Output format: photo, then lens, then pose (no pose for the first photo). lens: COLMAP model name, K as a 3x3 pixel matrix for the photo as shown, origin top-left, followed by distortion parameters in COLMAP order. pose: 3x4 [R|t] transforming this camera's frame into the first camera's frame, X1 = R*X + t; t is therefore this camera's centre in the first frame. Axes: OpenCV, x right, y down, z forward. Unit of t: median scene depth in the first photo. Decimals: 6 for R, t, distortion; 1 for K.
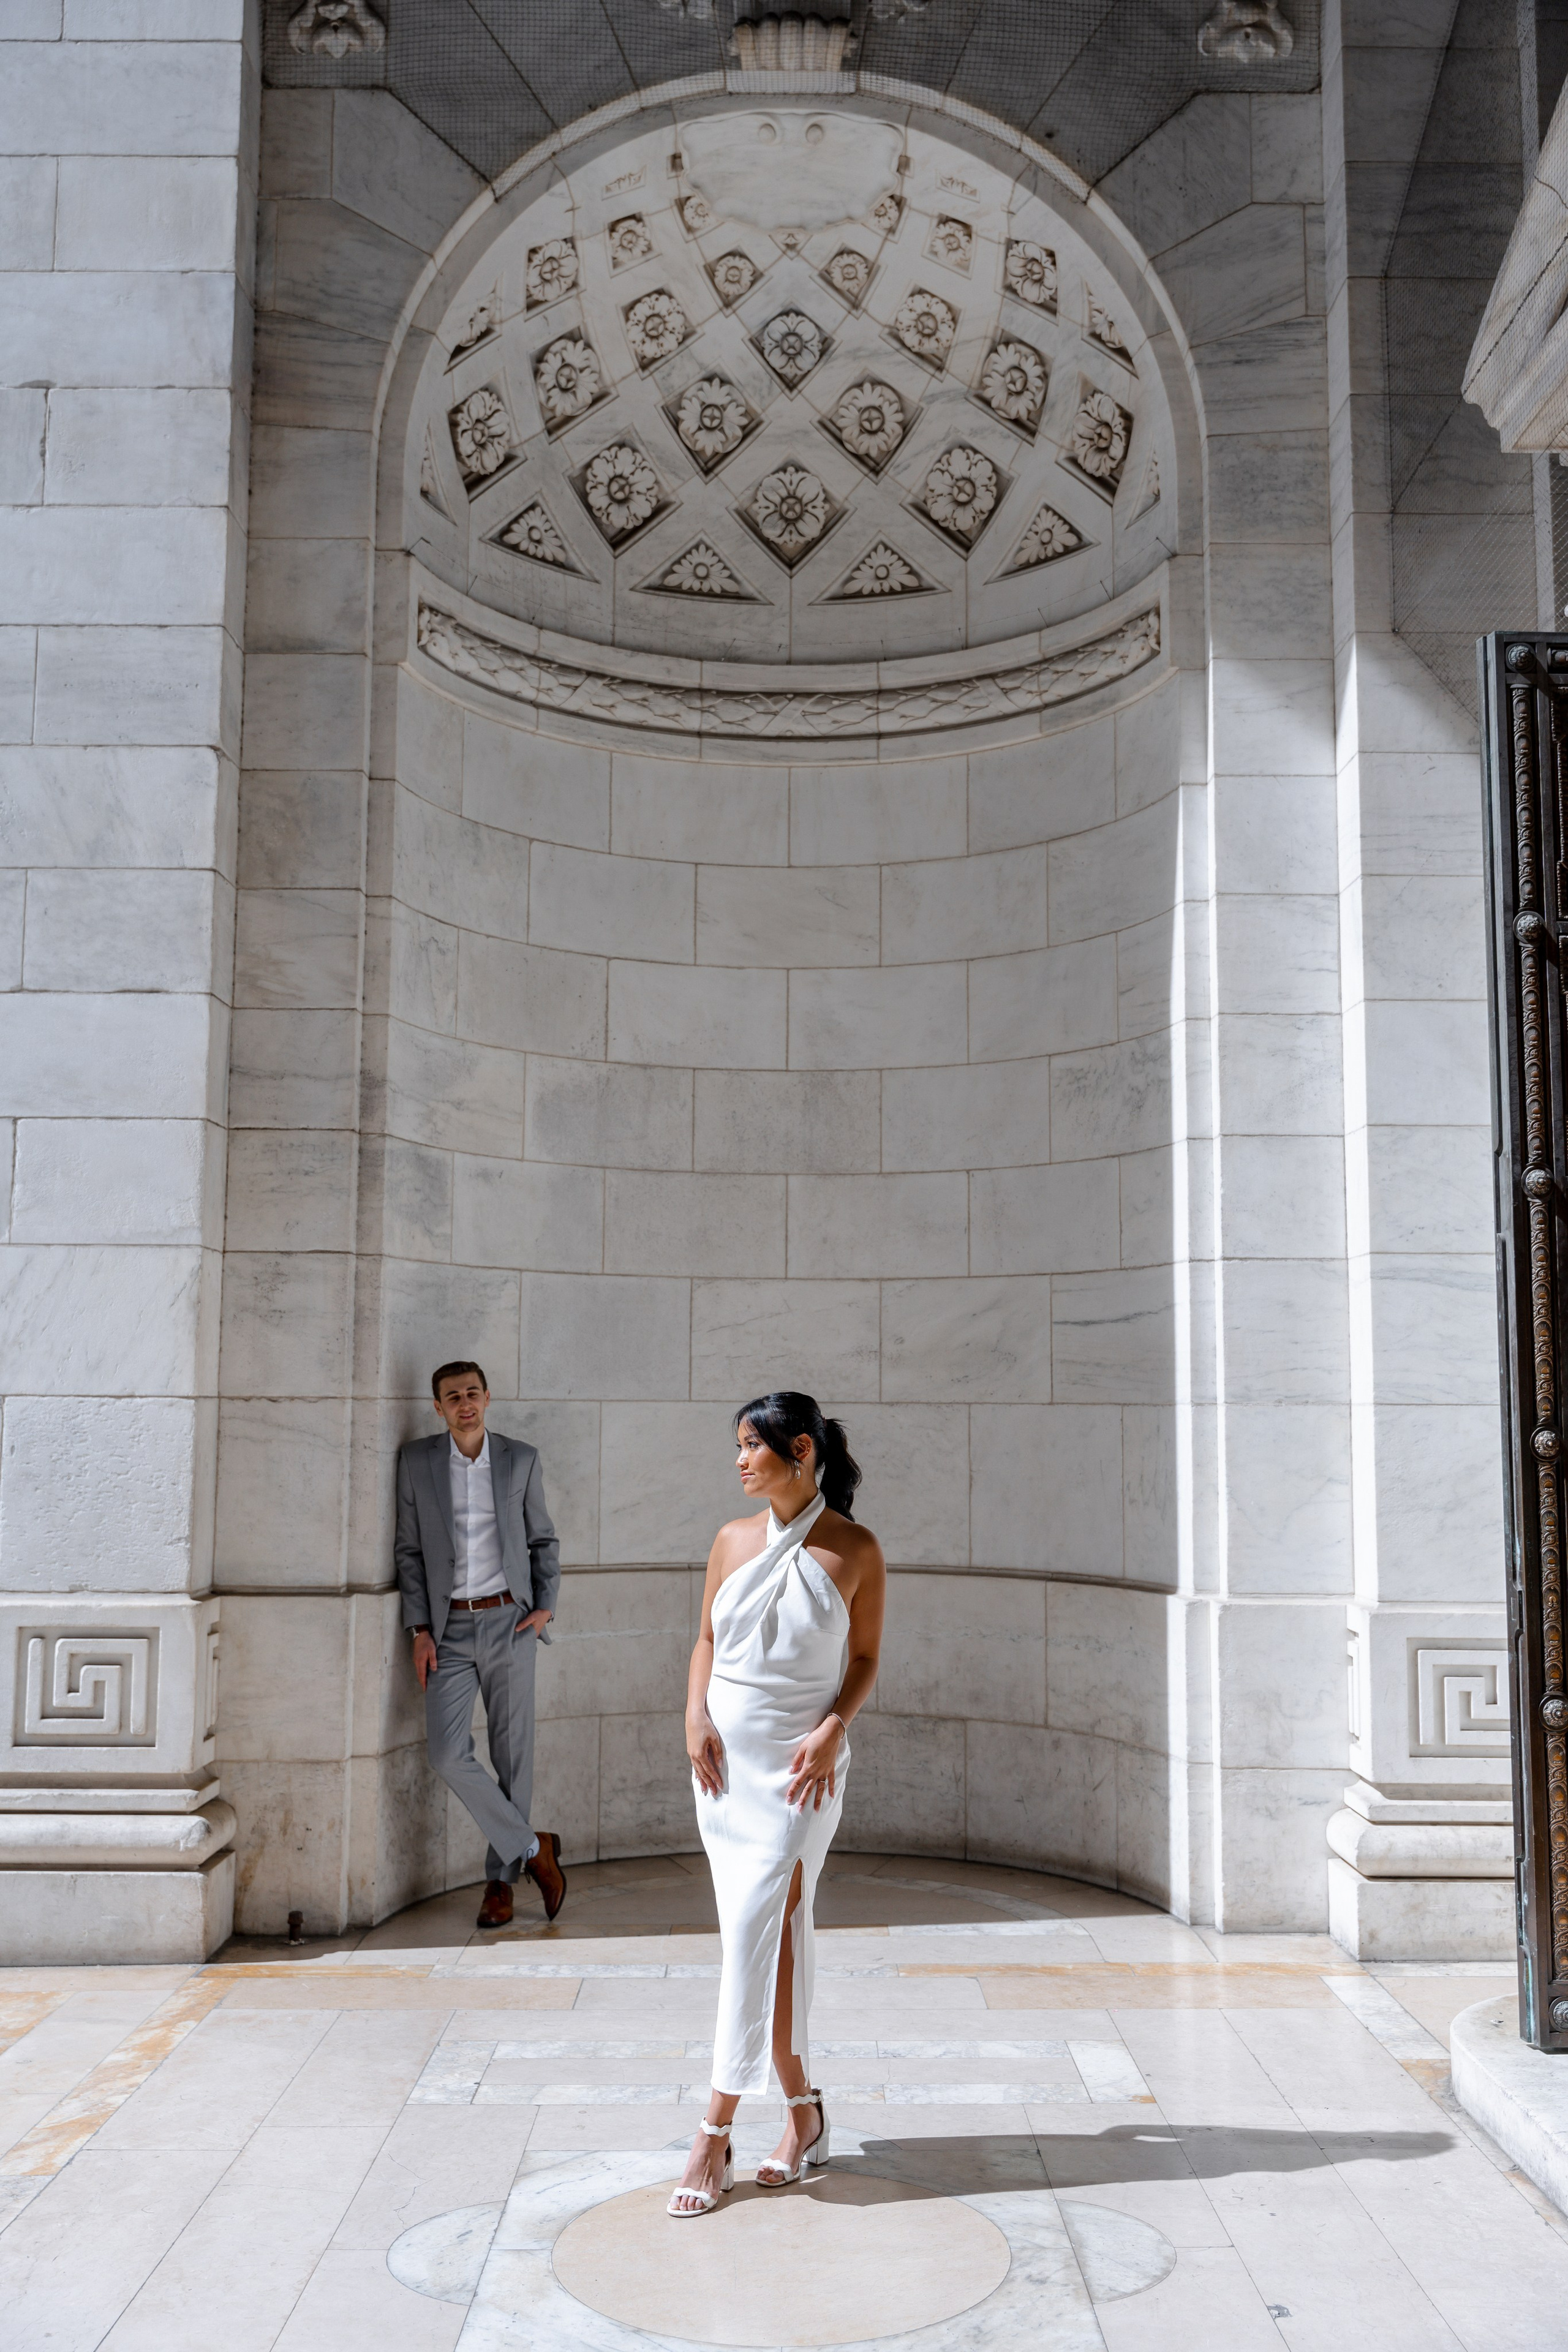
lens RADIAL K [[2195.6, 0, 782.9], [0, 2195.6, 1162.2], [0, 0, 1]] dist [0.003818, 0.000000]
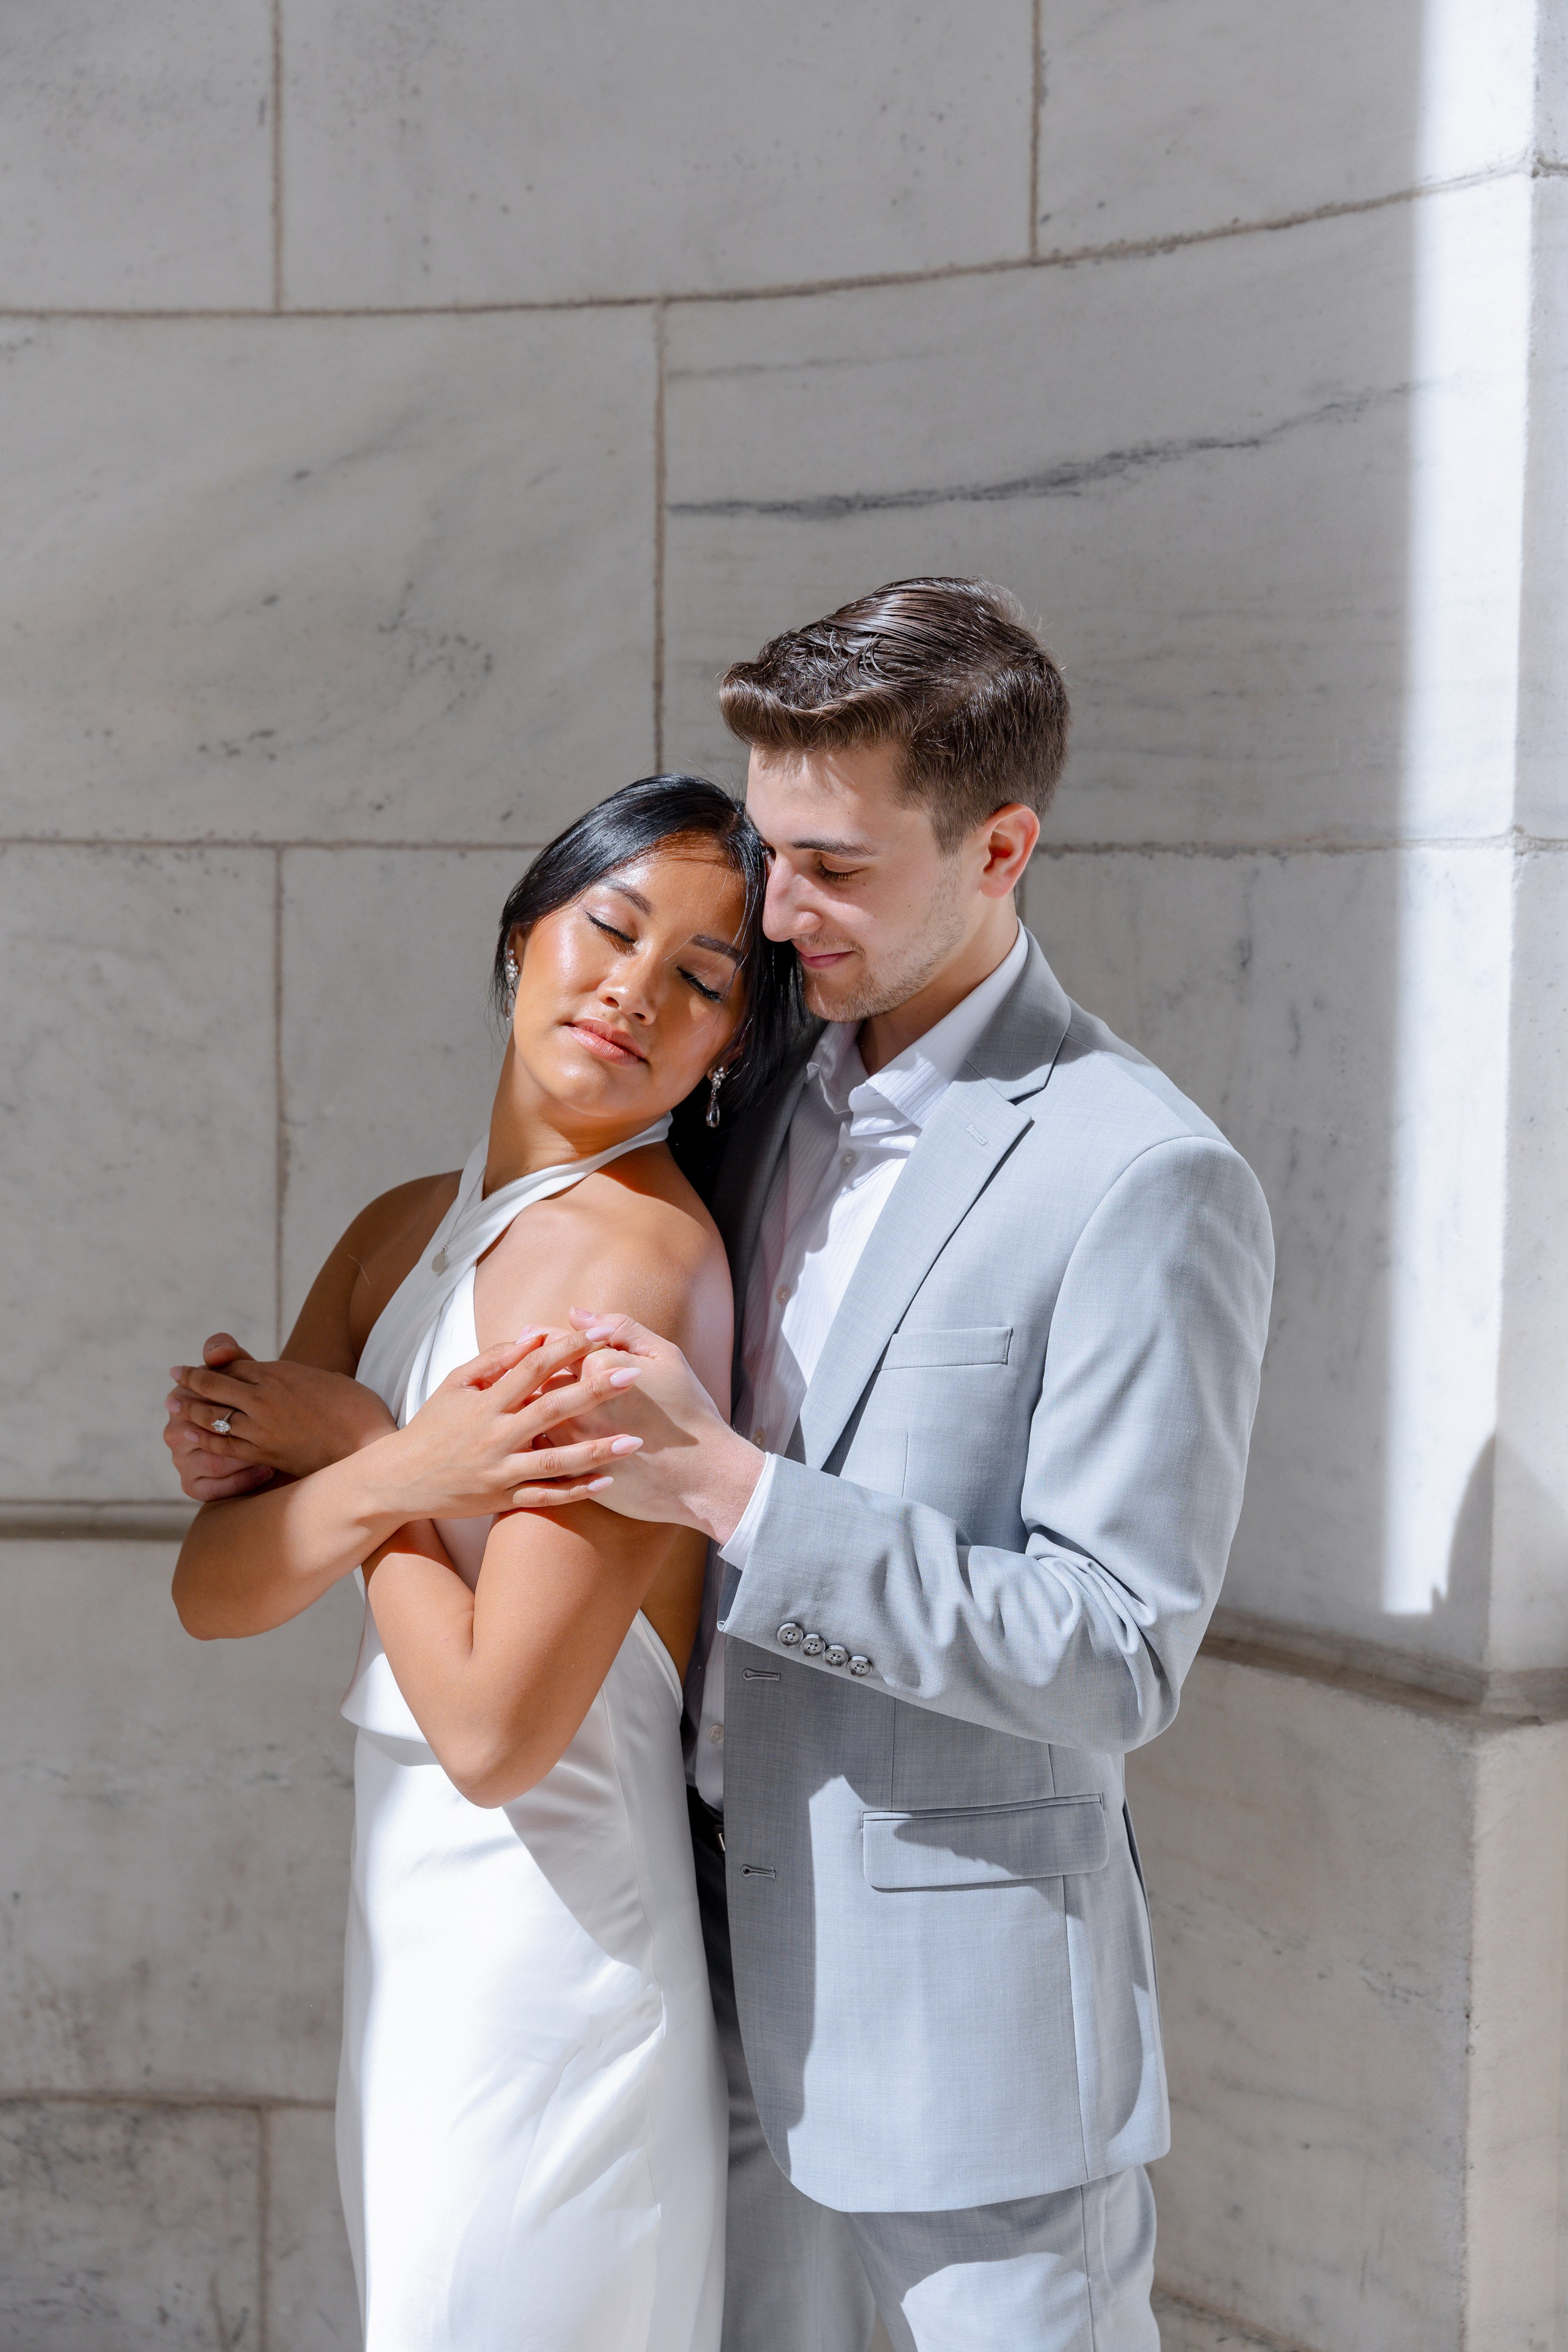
lens RADIAL K [[3770.9, 0, 806.3], [0, 3770.9, 1187.1], [0, 0, 1]] dist [0.051486, 0.000000]
pose [[0.926383, -0.025406, 0.375724, -0.020749], [-0.045841, 0.982694, 0.179473, 0.077512], [-0.373782, -0.183484, 0.909187, 0.660404]]
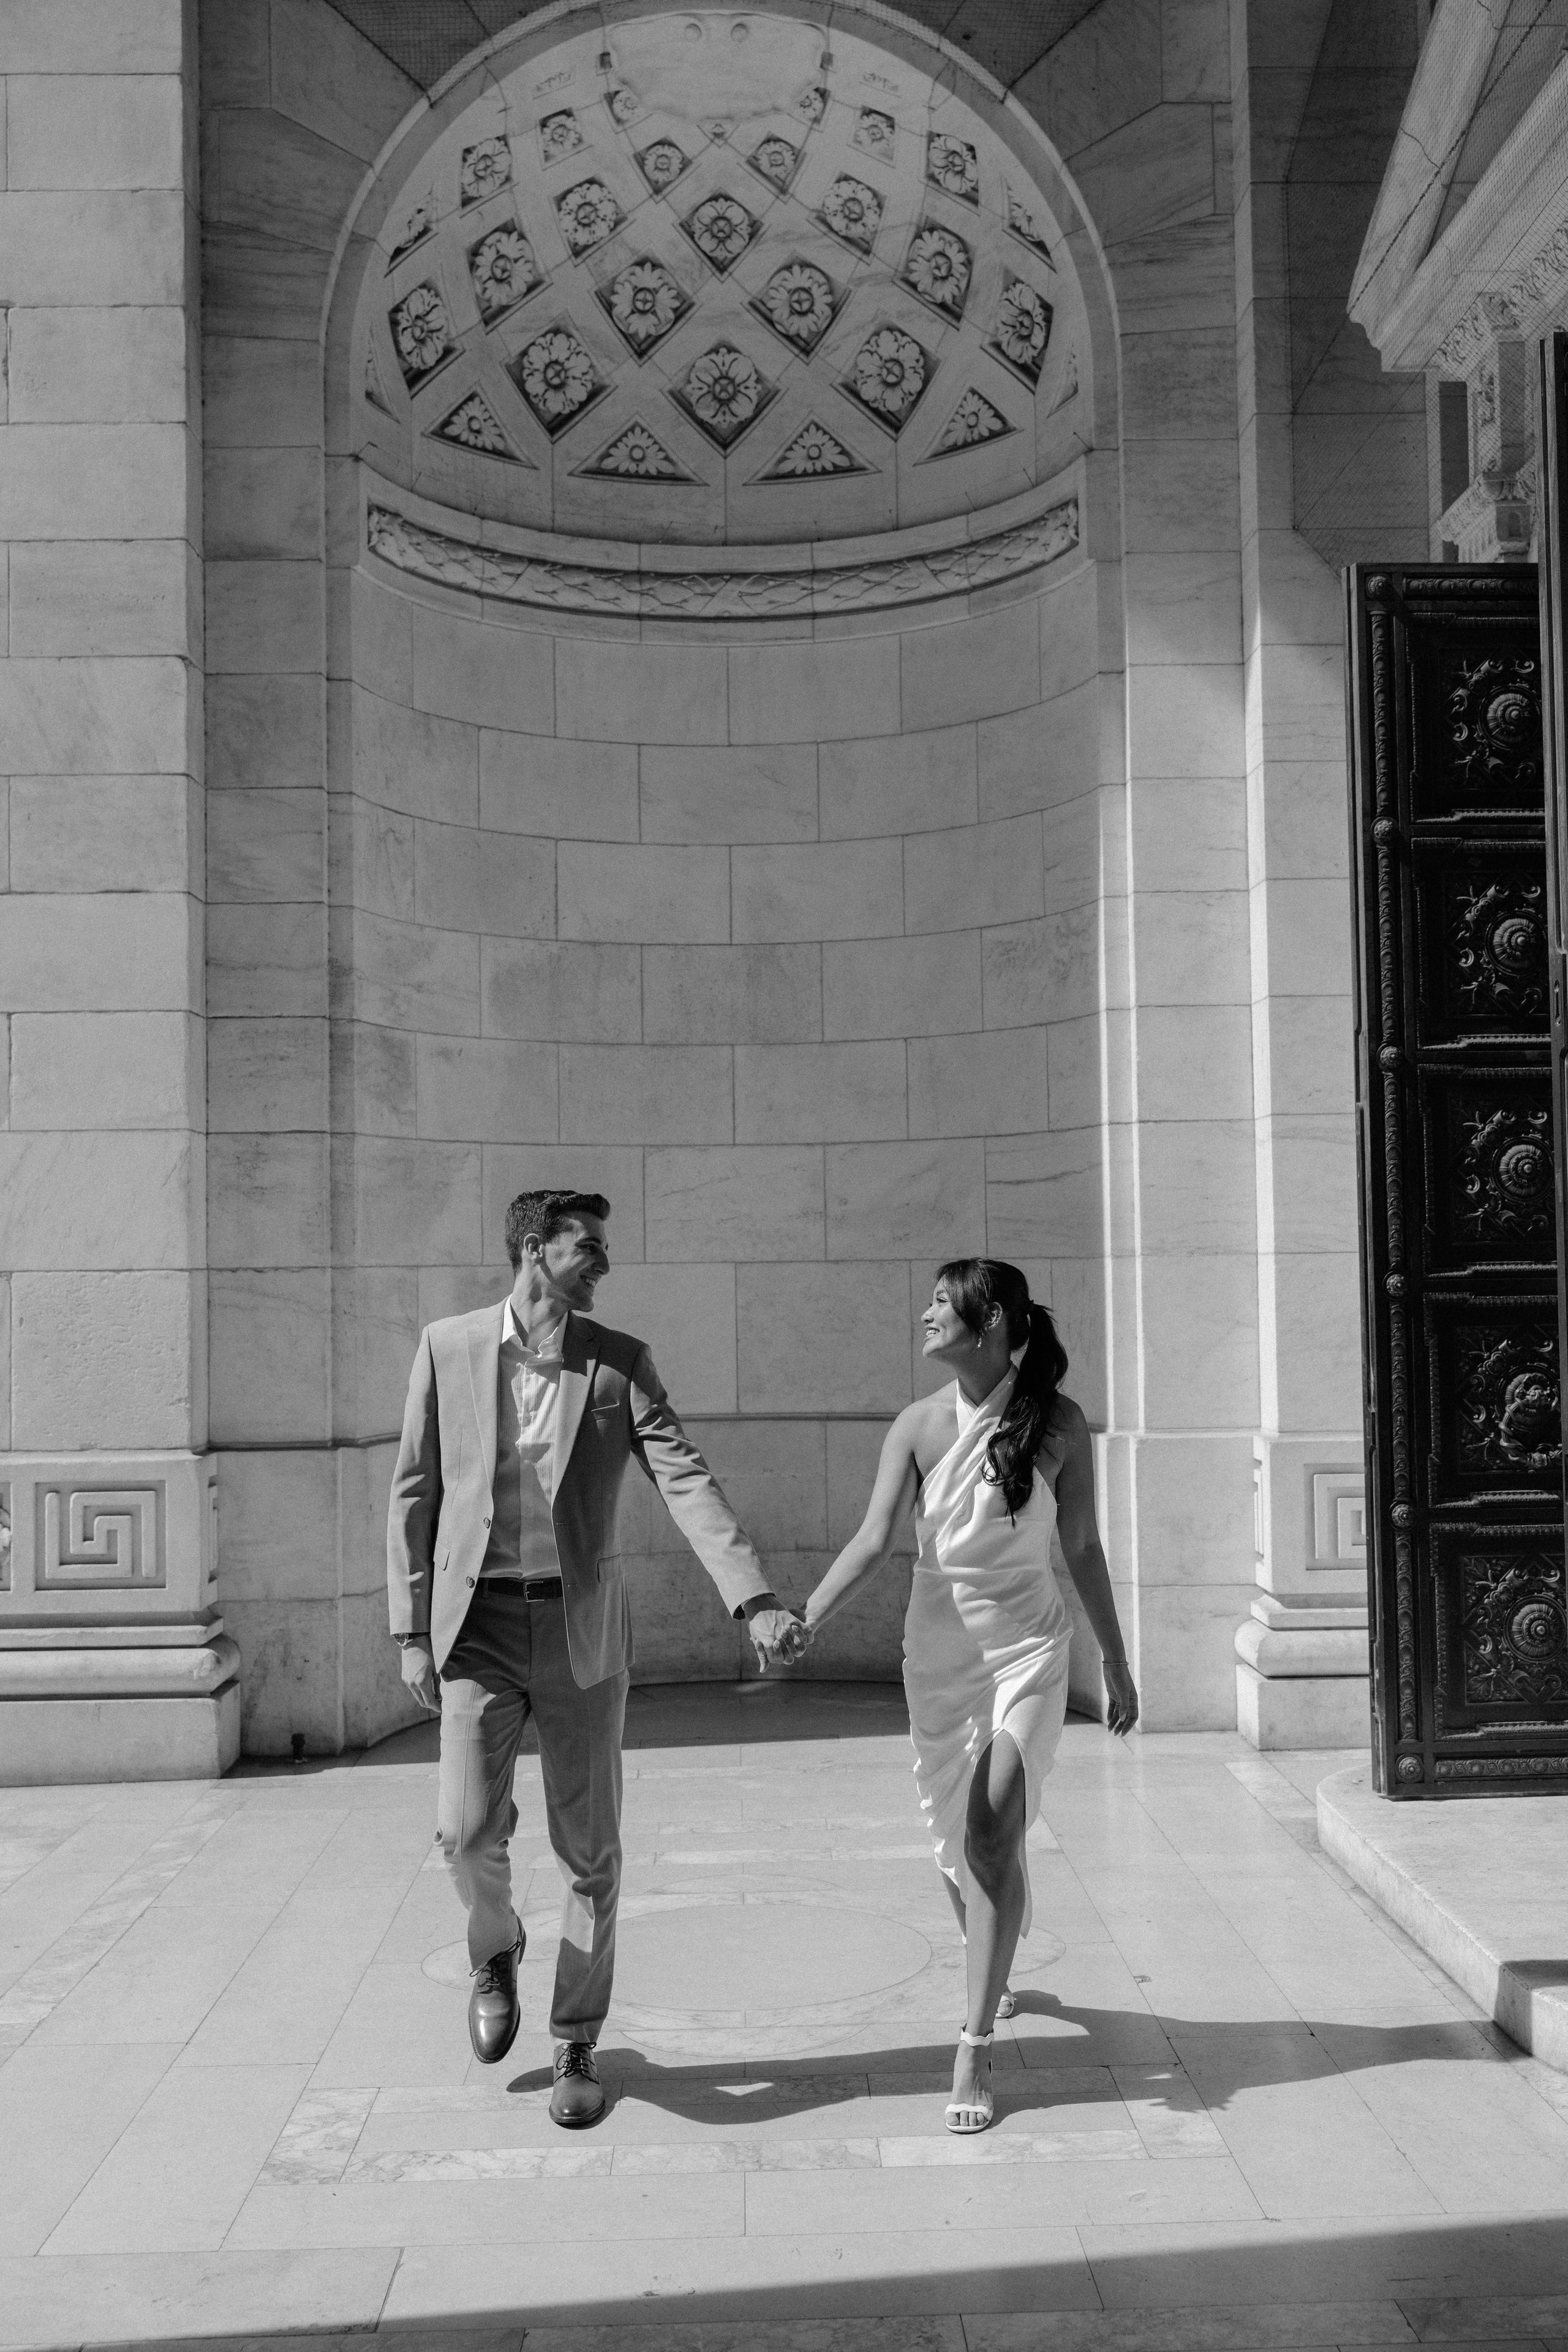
lens RADIAL K [[2438.1, 0, 781.4], [0, 2438.1, 1163.5], [0, 0, 1]] dist [0.007734, 0.000000]
pose [[0.999606, -0.020038, 0.019639, 0.001143], [0.018628, 0.997407, 0.069510, -0.021073], [-0.020981, -0.069116, 0.997388, -0.182740]]
